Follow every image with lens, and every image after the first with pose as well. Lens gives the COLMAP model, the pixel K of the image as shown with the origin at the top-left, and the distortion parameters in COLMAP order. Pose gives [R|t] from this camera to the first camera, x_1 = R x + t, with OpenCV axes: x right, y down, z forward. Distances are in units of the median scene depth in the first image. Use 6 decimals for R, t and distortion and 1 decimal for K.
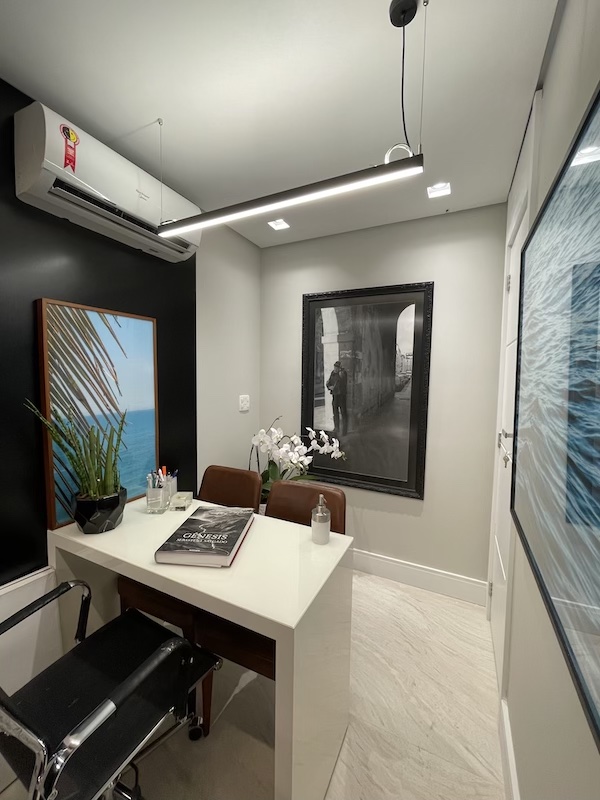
lens RADIAL K [[322.4, 0, 303.2], [0, 322.4, 398.3], [0, 0, 1]] dist [-0.000663, 0.000126]
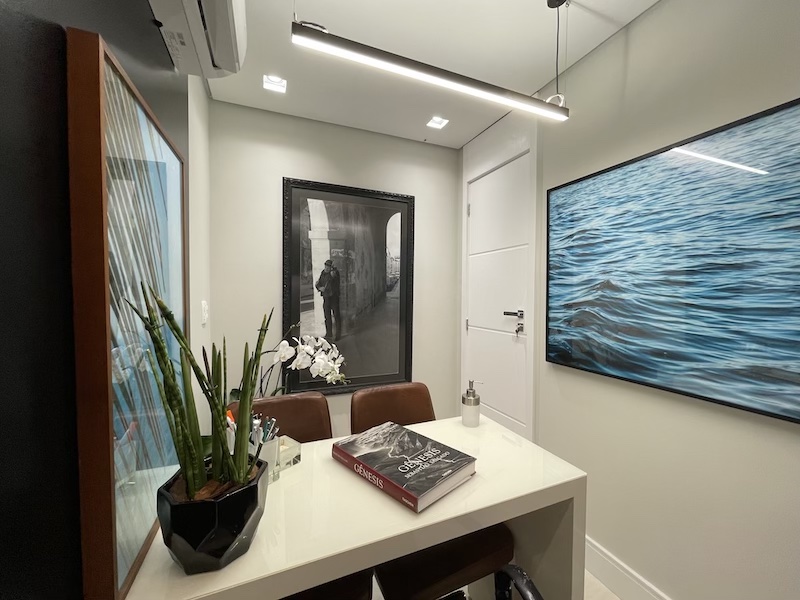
lens RADIAL K [[322.4, 0, 401.0], [0, 322.4, 303.3], [0, 0, 1]] dist [-0.000663, 0.000126]
pose [[0.655112, -0.035671, 0.754689, -0.499482], [0.056572, 0.998397, -0.001917, 0.024468], [-0.753410, 0.043950, 0.656080, 0.272430]]
